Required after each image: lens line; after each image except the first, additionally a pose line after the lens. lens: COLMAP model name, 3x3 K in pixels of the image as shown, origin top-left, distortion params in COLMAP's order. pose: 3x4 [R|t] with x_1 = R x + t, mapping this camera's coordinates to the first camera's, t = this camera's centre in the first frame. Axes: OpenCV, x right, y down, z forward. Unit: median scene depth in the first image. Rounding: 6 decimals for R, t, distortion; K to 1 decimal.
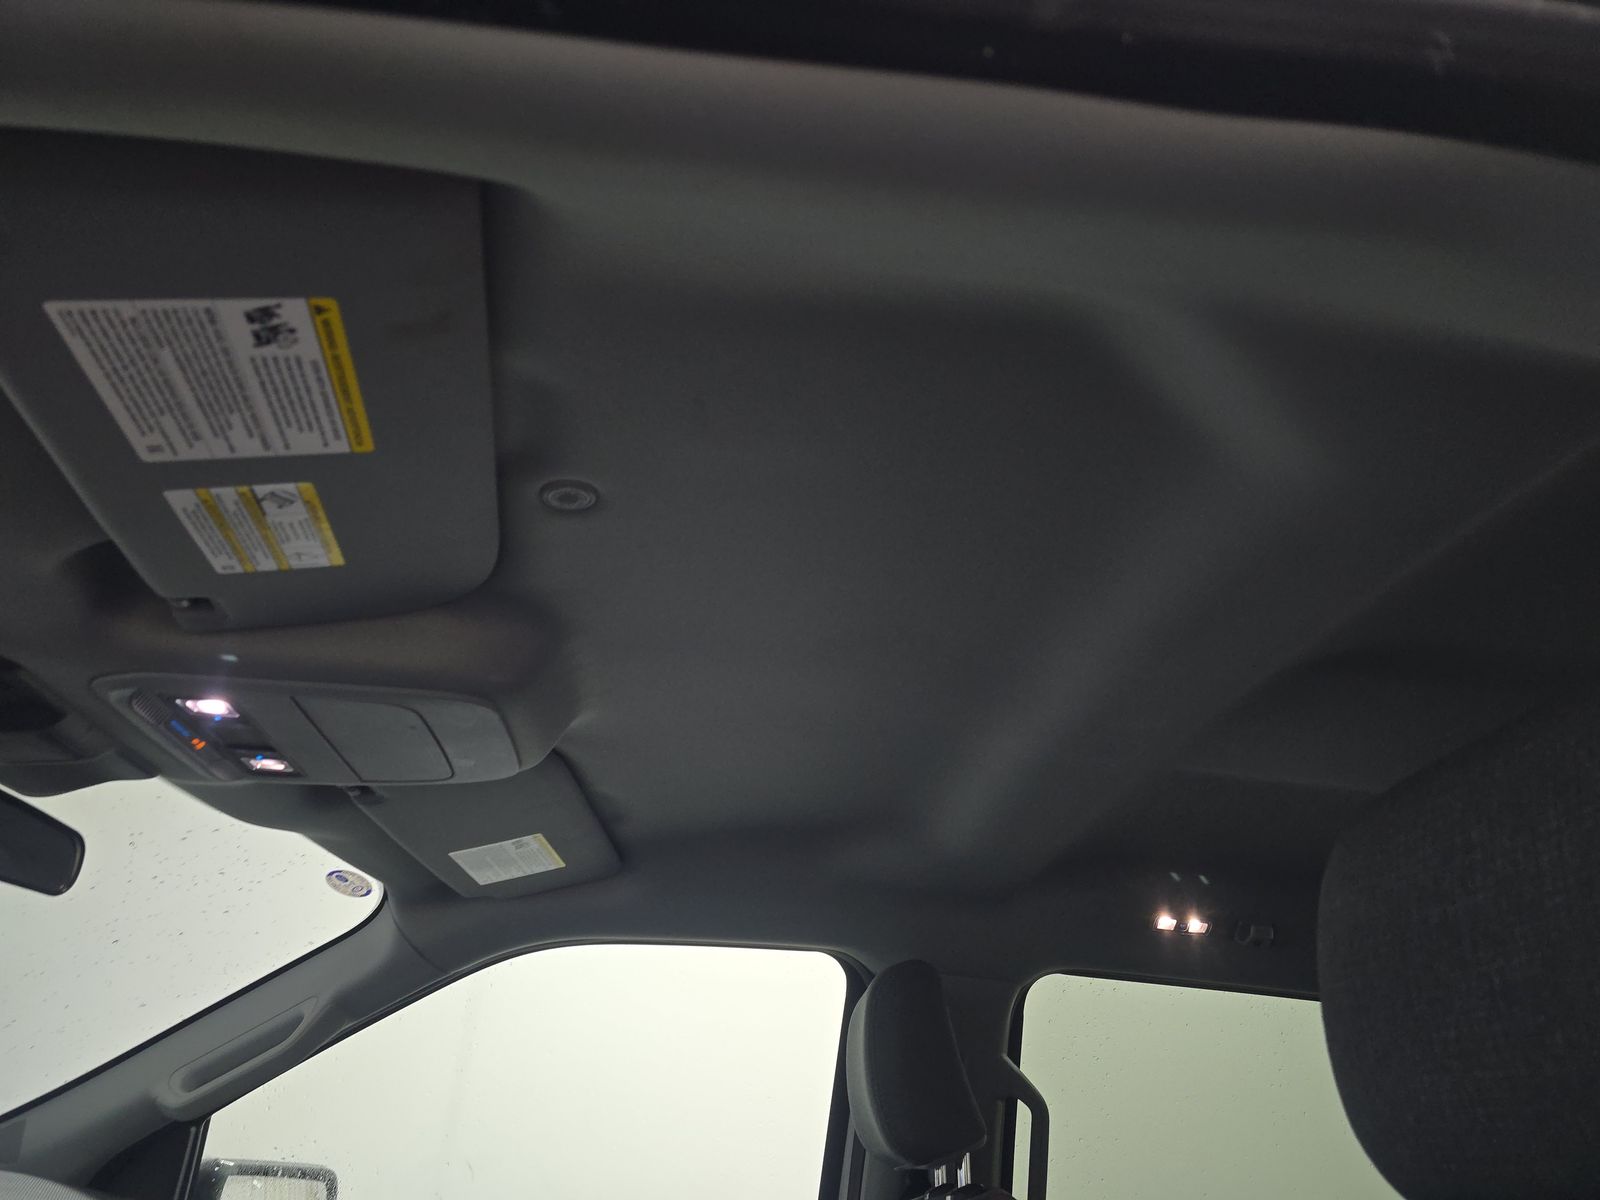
lens RADIAL K [[1076.3, 0, 796.2], [0, 1076.3, 602.4], [0, 0, 1]] dist [0.033143, -0.034986]
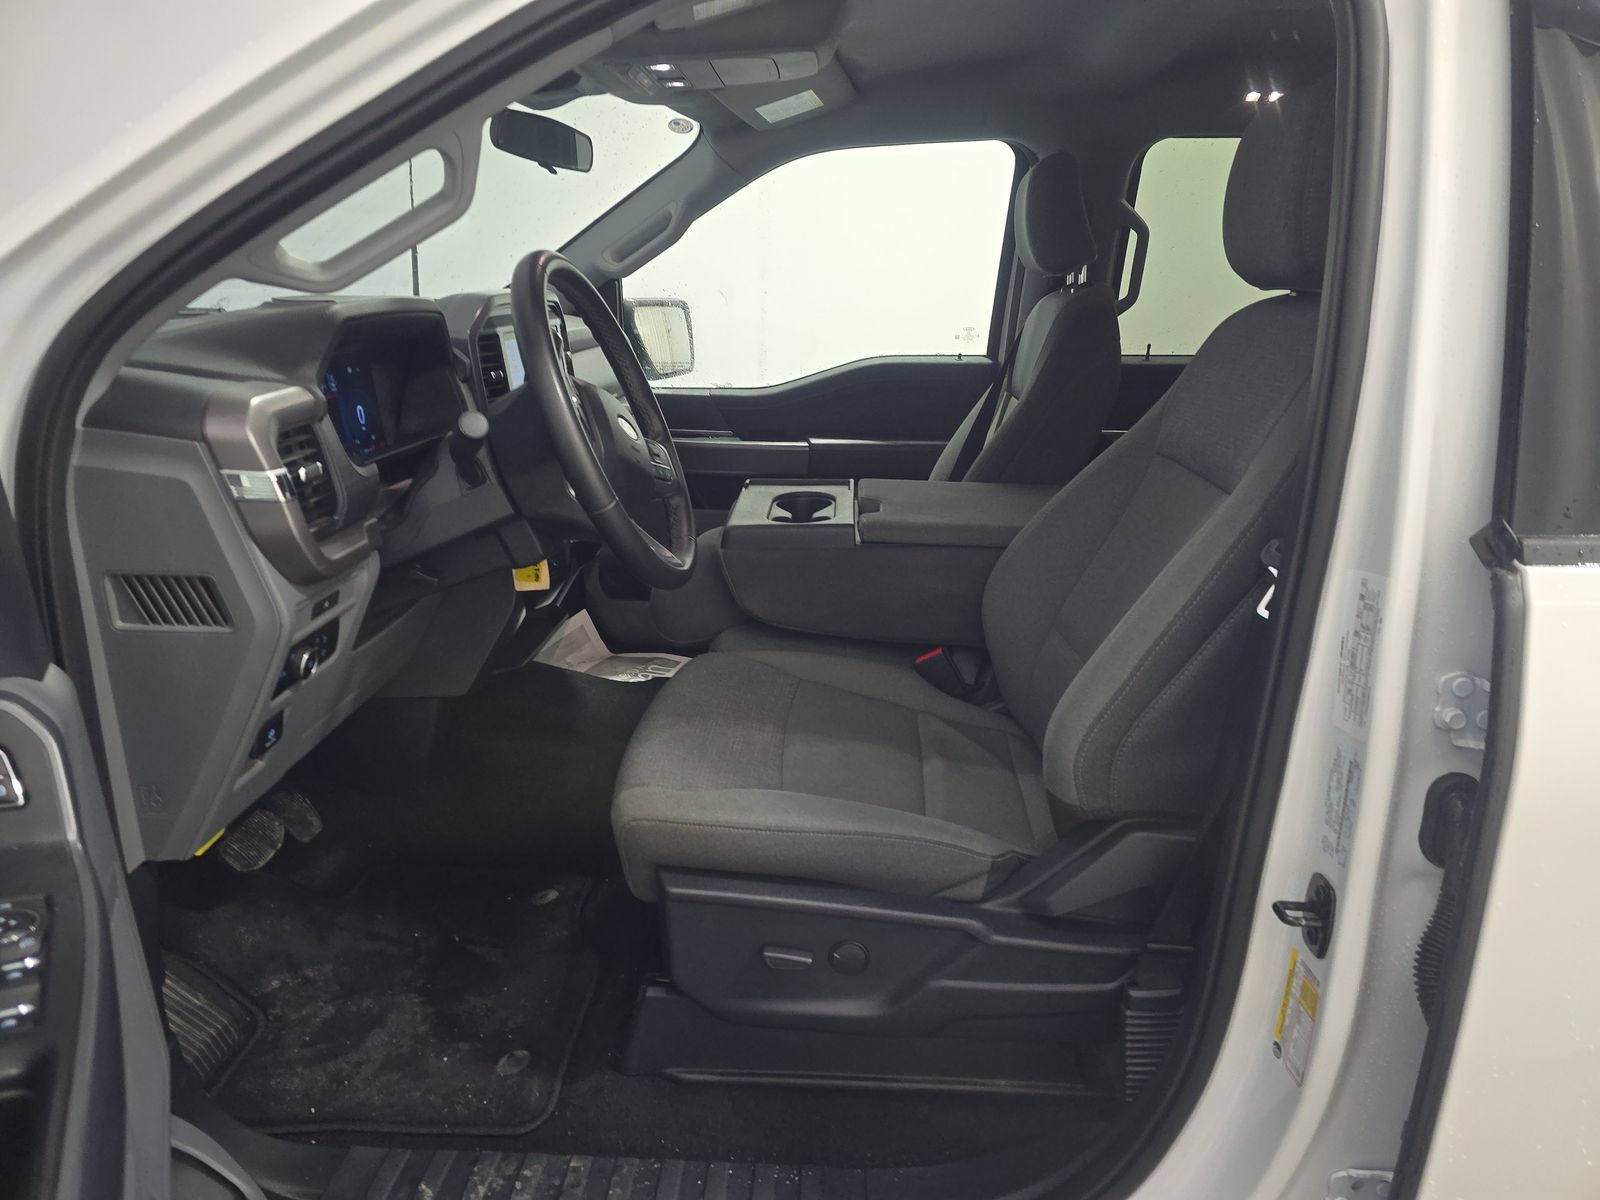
lens RADIAL K [[1076.3, 0, 798.6], [0, 1076.3, 605.3], [0, 0, 1]] dist [0.033143, -0.034986]
pose [[0.987708, -0.020850, -0.154911, -0.031352], [0.122616, 0.718000, 0.685158, -0.277823], [0.096940, -0.695731, 0.711731, -0.529421]]
